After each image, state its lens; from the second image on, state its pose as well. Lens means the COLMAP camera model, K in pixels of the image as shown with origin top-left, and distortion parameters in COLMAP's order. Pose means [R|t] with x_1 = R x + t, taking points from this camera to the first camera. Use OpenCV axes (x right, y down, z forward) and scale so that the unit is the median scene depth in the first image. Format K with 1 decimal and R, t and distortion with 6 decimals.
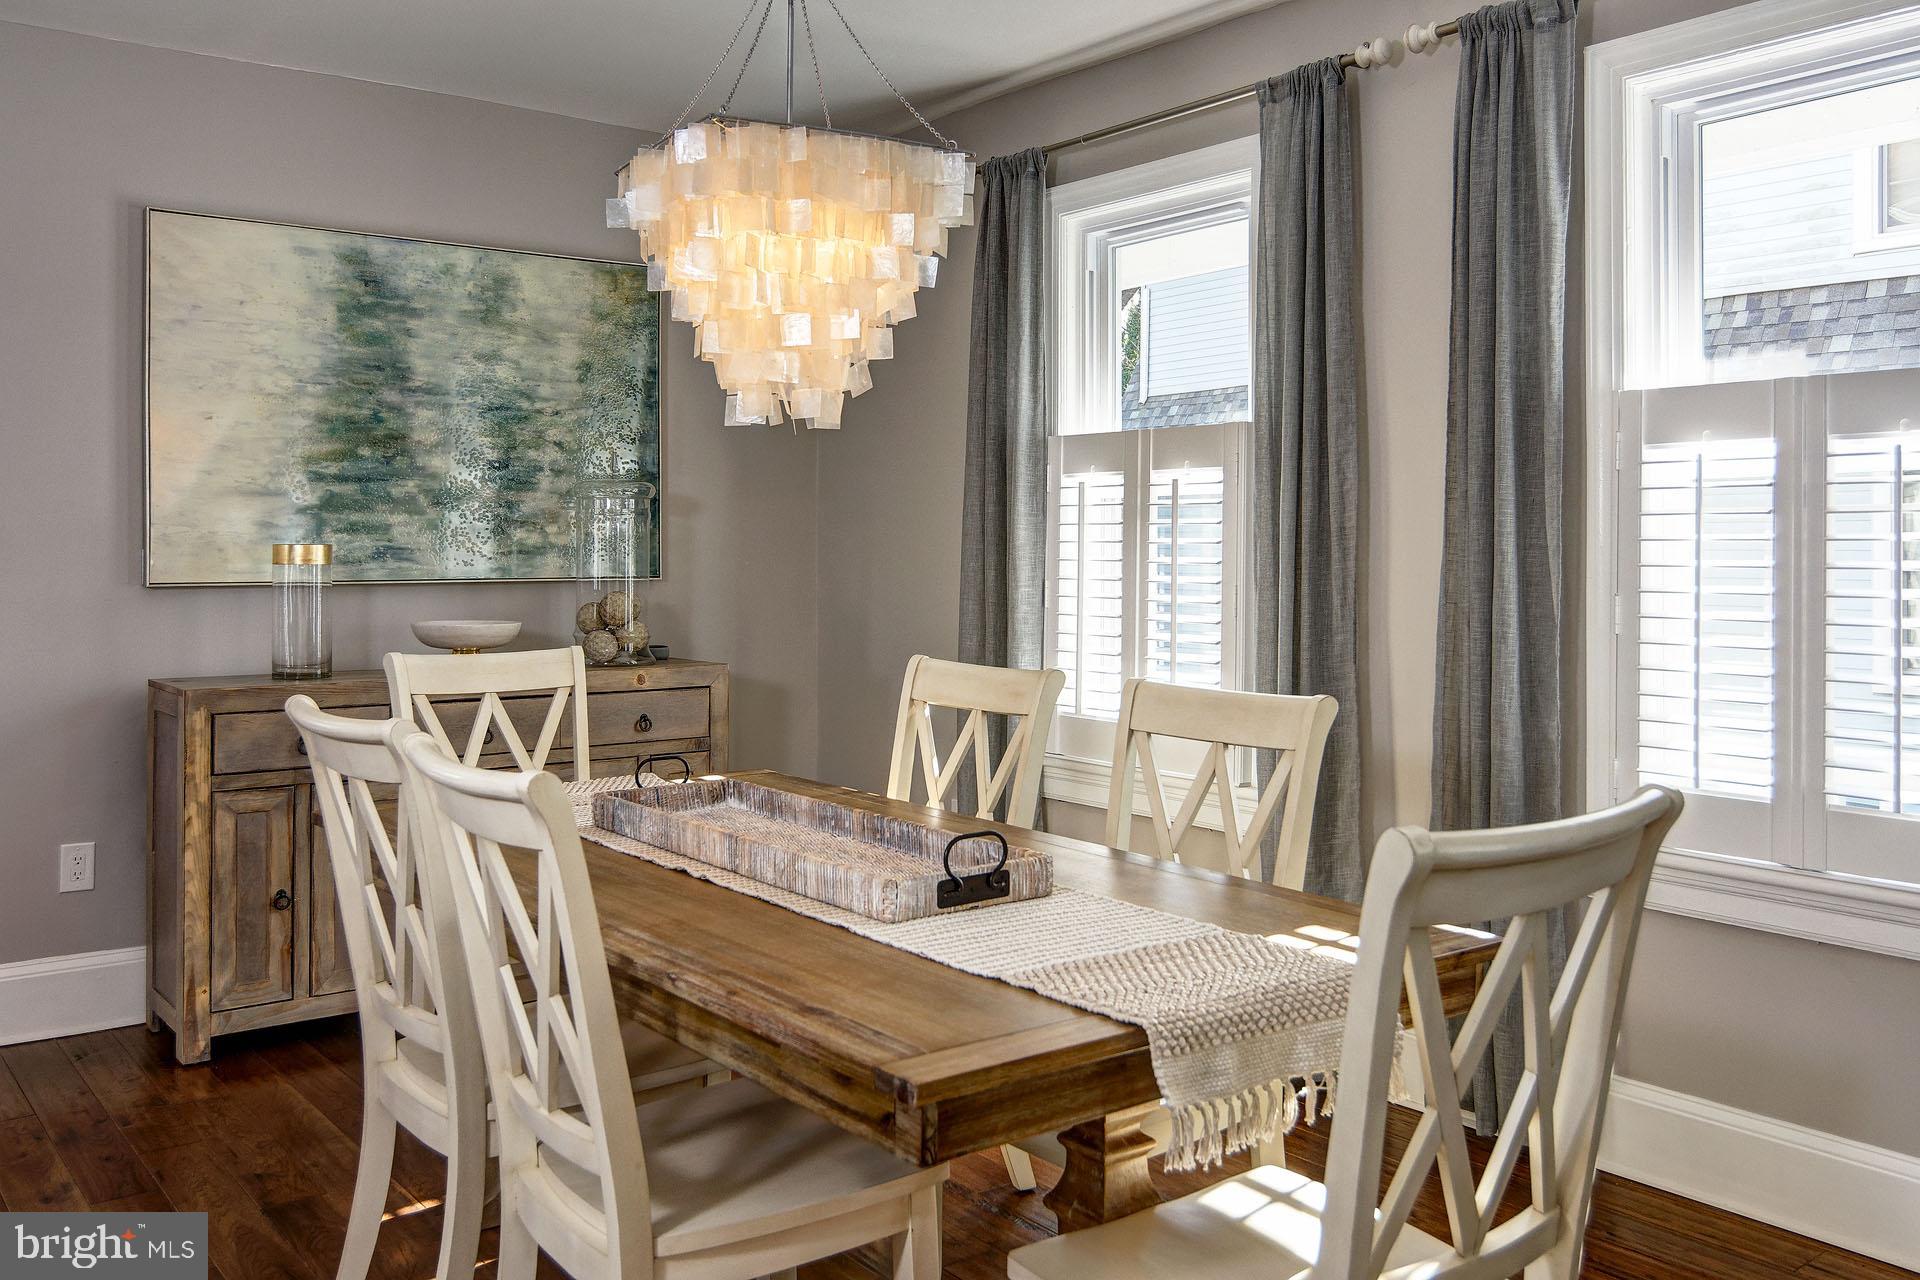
lens RADIAL K [[1579.0, 0, 960.0], [0, 1579.0, 640.0], [0, 0, 1]] dist [-0.073158, 0.000034]
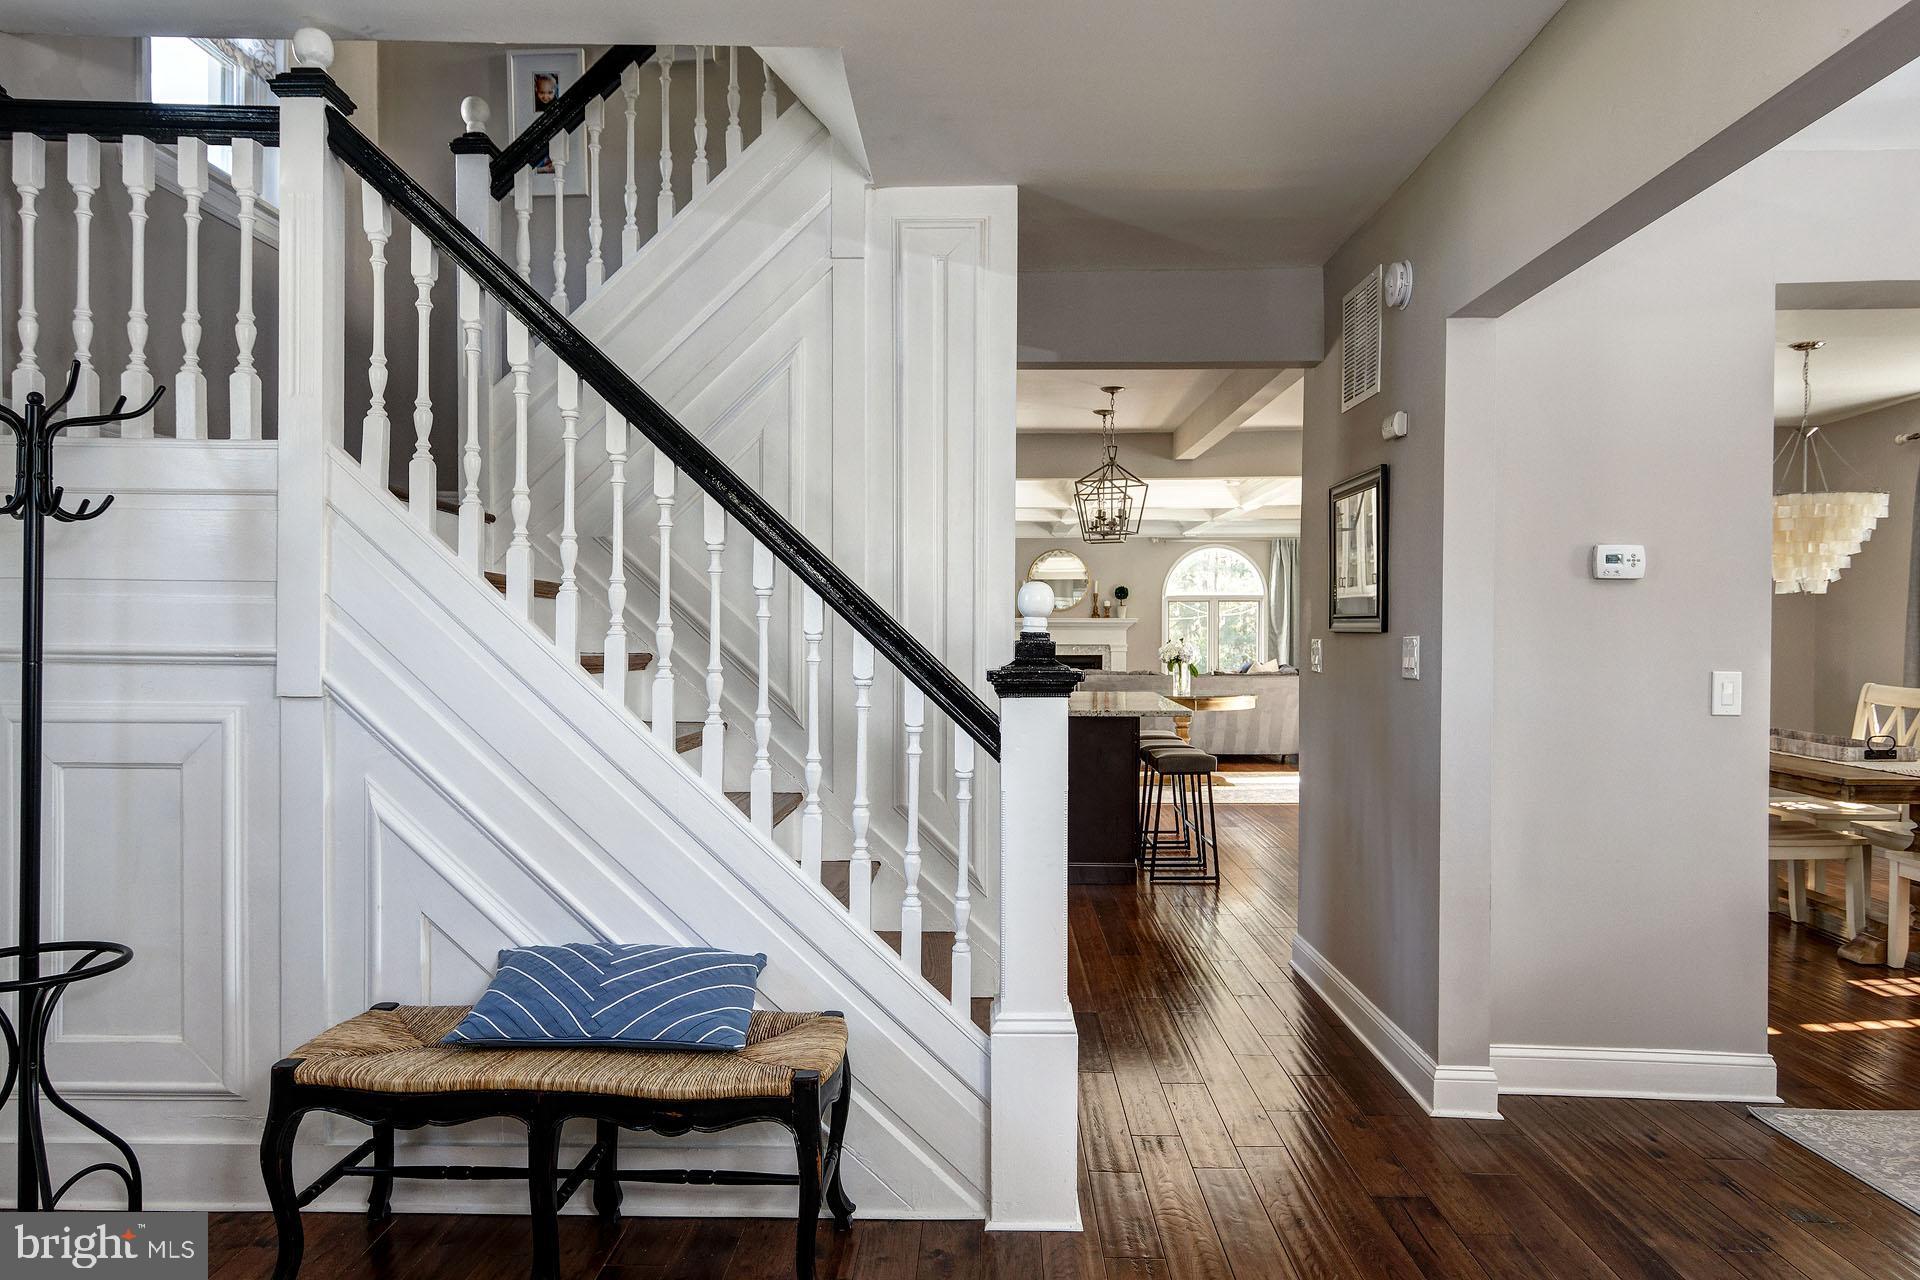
lens RADIAL K [[1253.0, 0, 960.0], [0, 1253.0, 640.0], [0, 0, 1]] dist [0.034990, 0.000068]
pose [[0.772921, -0.003334, -0.634494, 0.142847], [-0.023565, 0.999145, -0.033956, 0.047261], [0.634065, 0.041197, 0.772182, -1.437081]]
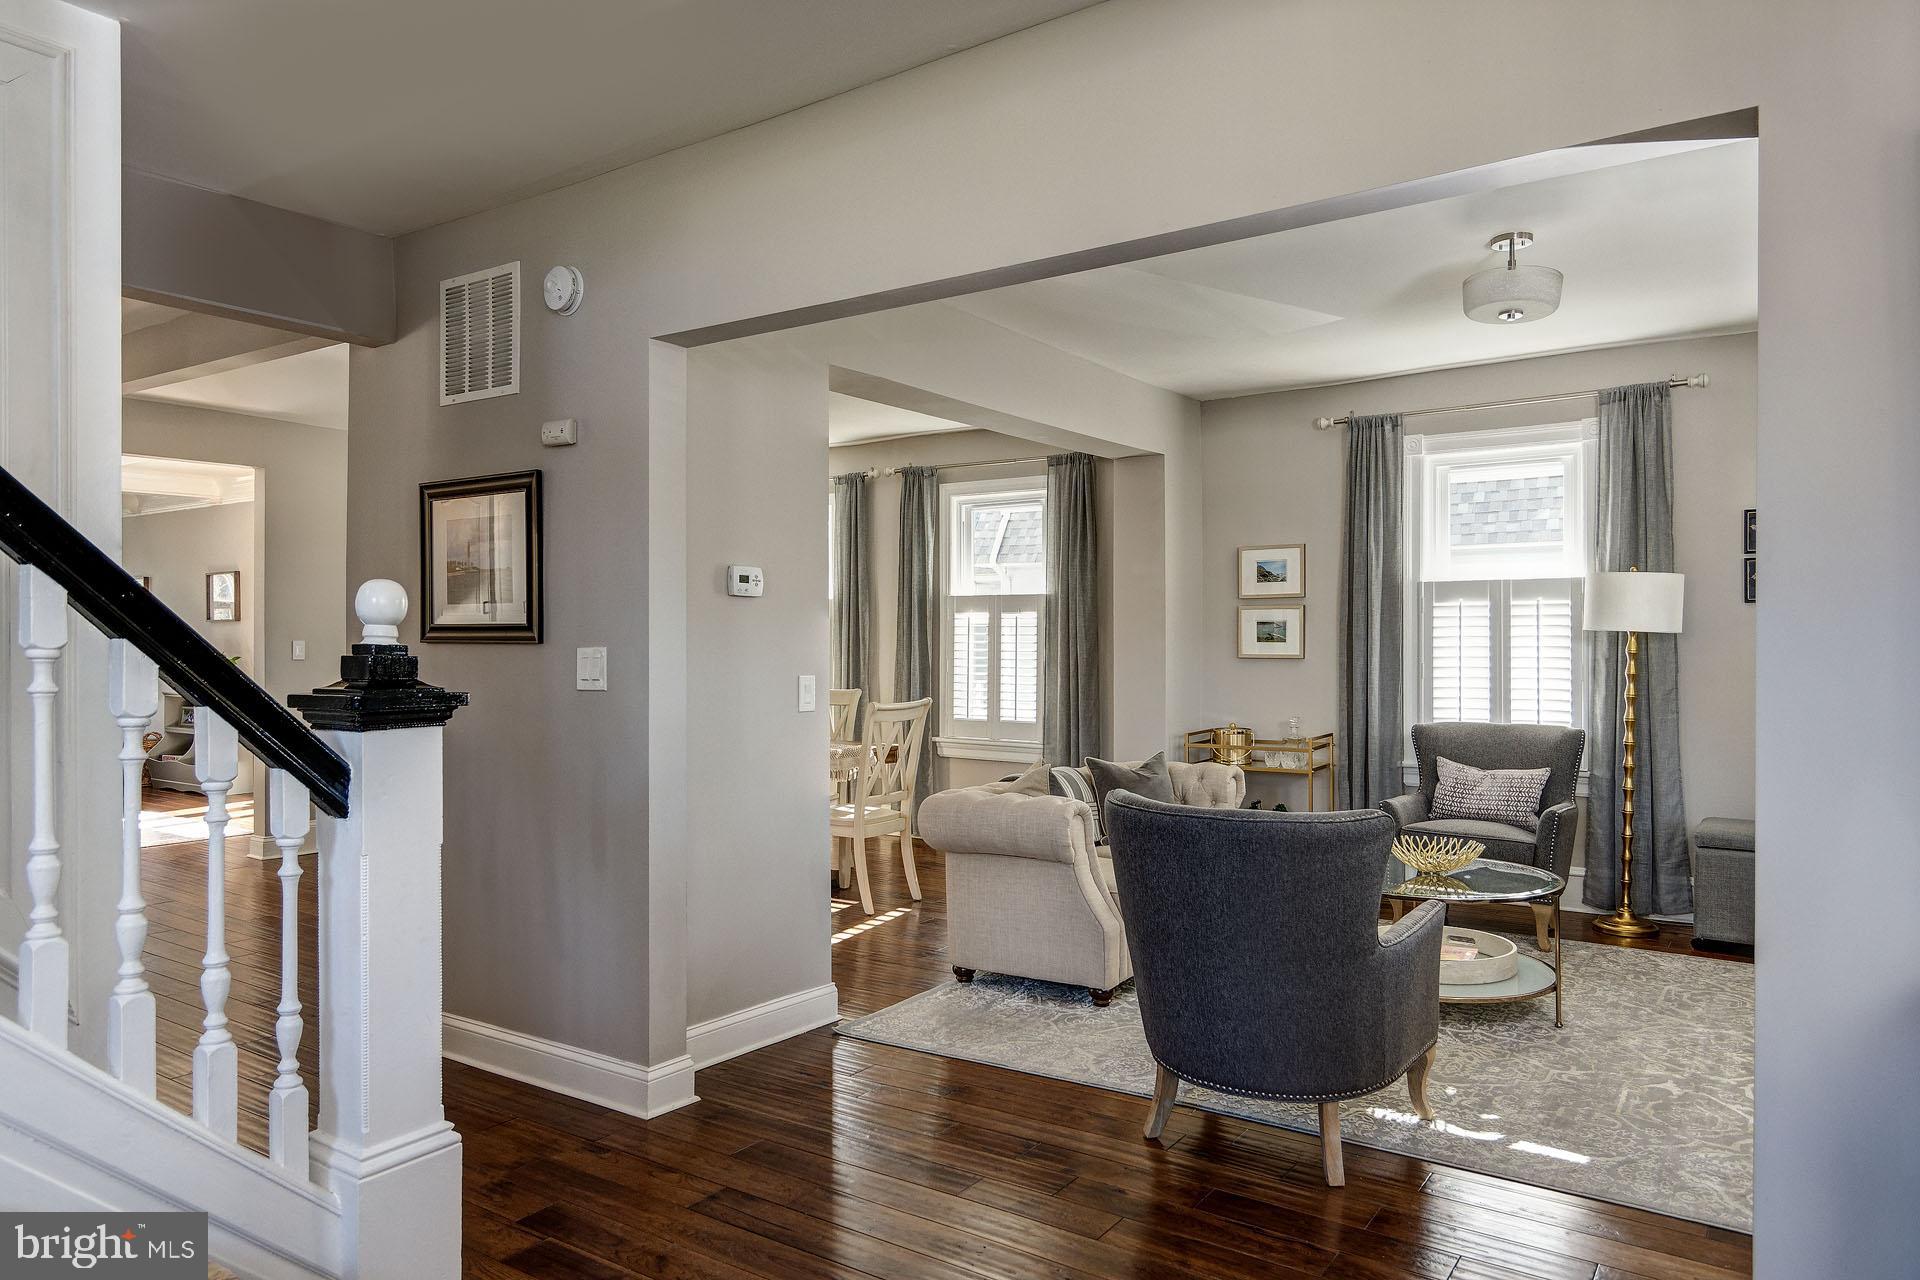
lens RADIAL K [[1253.0, 0, 960.0], [0, 1253.0, 640.0], [0, 0, 1]] dist [0.034990, 0.000068]
pose [[0.954823, -0.005095, 0.297132, -0.324118], [0.018798, 0.998886, -0.043277, 0.043753], [-0.296580, 0.046907, 0.953855, -1.477987]]
